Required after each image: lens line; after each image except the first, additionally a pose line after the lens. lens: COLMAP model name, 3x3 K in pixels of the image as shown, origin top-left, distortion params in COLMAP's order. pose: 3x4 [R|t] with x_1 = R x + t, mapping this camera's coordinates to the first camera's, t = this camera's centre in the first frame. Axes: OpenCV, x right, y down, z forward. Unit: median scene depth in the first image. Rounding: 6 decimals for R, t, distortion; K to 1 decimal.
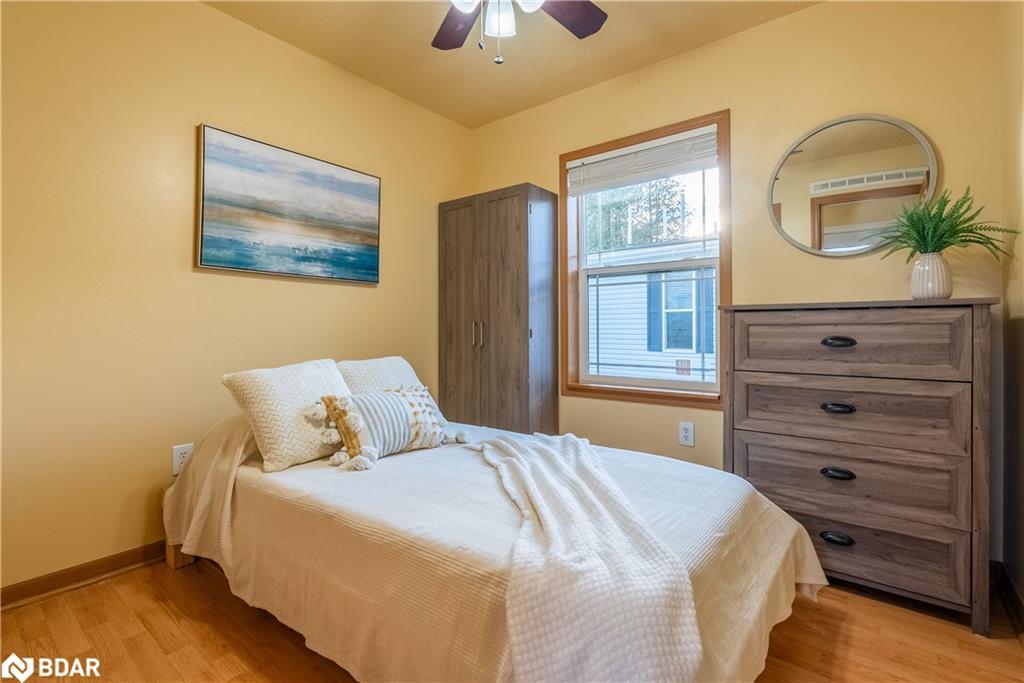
lens RADIAL K [[471.8, 0, 506.4], [0, 471.8, 329.7], [0, 0, 1]] dist [-0.003864, -0.000128]
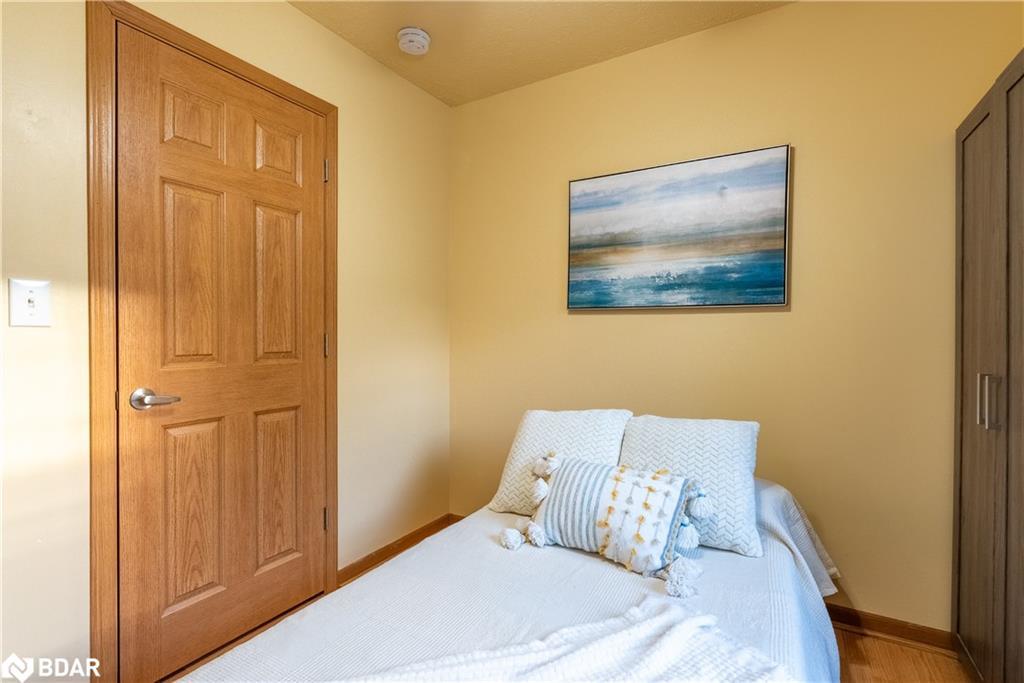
lens RADIAL K [[469.6, 0, 519.7], [0, 469.6, 340.3], [0, 0, 1]] dist [-0.000231, 0.000194]
pose [[0.156301, 0.009776, -0.987661, 0.378481], [-0.005373, 0.999945, 0.009048, -0.061393], [0.987695, 0.003892, 0.156344, 0.619349]]
